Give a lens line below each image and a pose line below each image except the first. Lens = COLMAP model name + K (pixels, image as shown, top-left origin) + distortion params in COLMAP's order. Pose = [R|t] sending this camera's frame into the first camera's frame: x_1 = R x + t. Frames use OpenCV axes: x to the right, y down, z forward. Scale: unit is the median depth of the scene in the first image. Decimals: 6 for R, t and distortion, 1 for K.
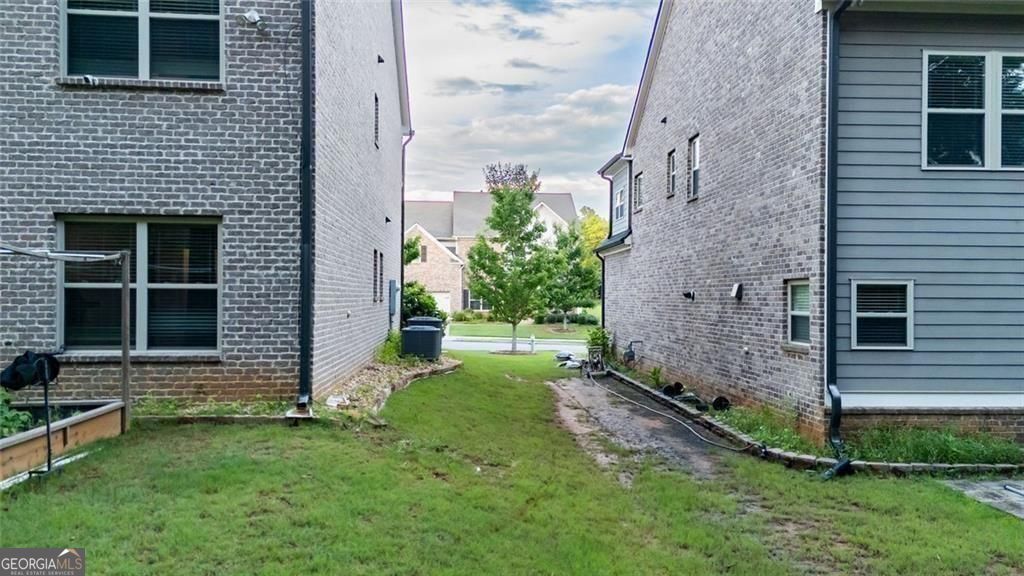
lens RADIAL K [[762.4, 0, 512.3], [0, 762.4, 283.3], [0, 0, 1]] dist [0.083758, -0.073804]
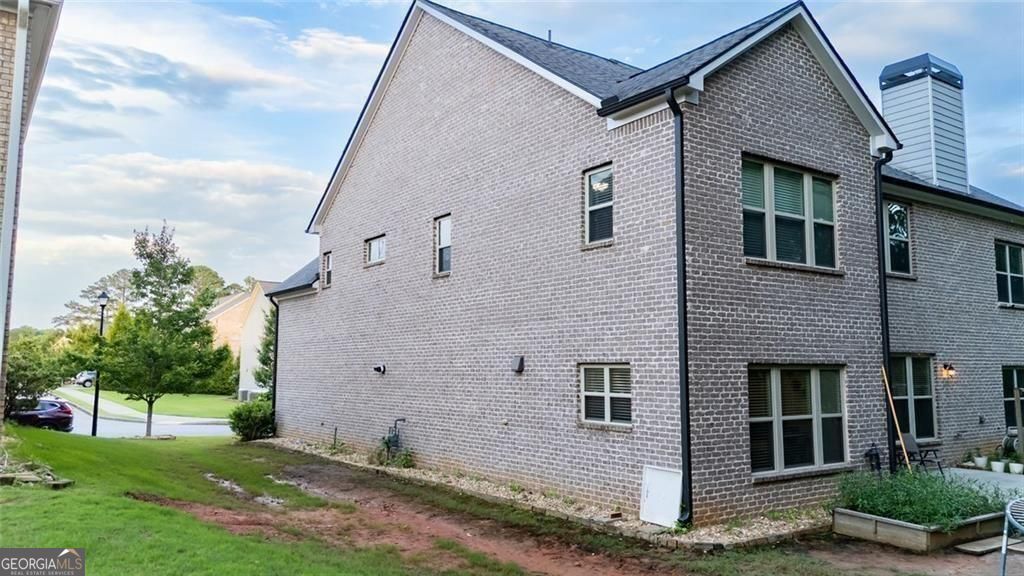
lens RADIAL K [[762.4, 0, 500.8], [0, 762.4, 281.2], [0, 0, 1]] dist [0.083758, -0.073804]
pose [[0.859368, 0.049960, 0.508911, -1.551695], [0.013312, 0.992693, -0.119931, -0.075020], [-0.511184, 0.109840, 0.852424, 0.114824]]
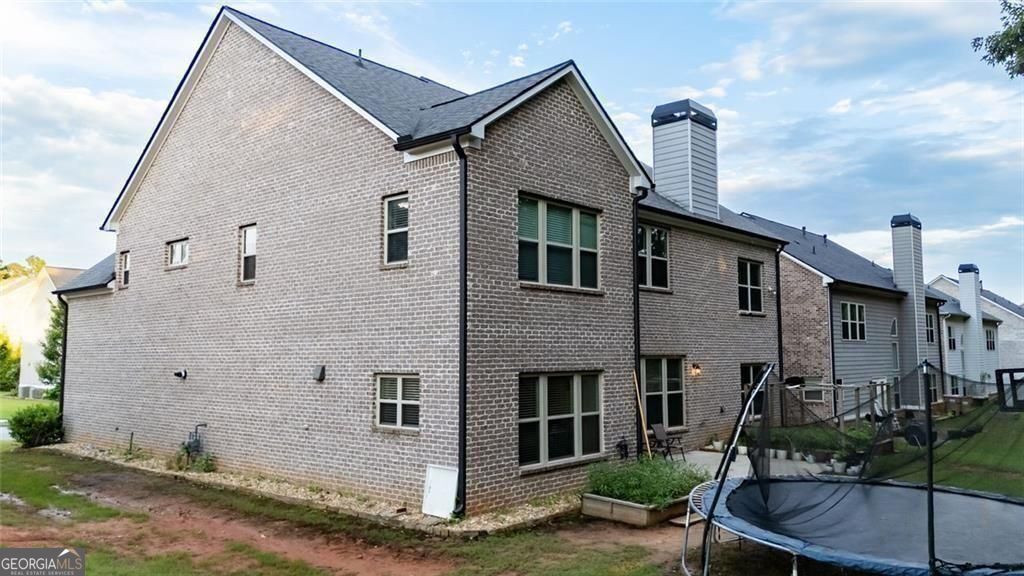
lens RADIAL K [[762.4, 0, 507.0], [0, 762.4, 286.2], [0, 0, 1]] dist [0.083758, -0.073804]
pose [[0.718613, 0.051520, 0.693500, -1.591169], [0.018108, 0.995527, -0.092721, -0.118041], [-0.695175, 0.079188, 0.714466, -0.041372]]
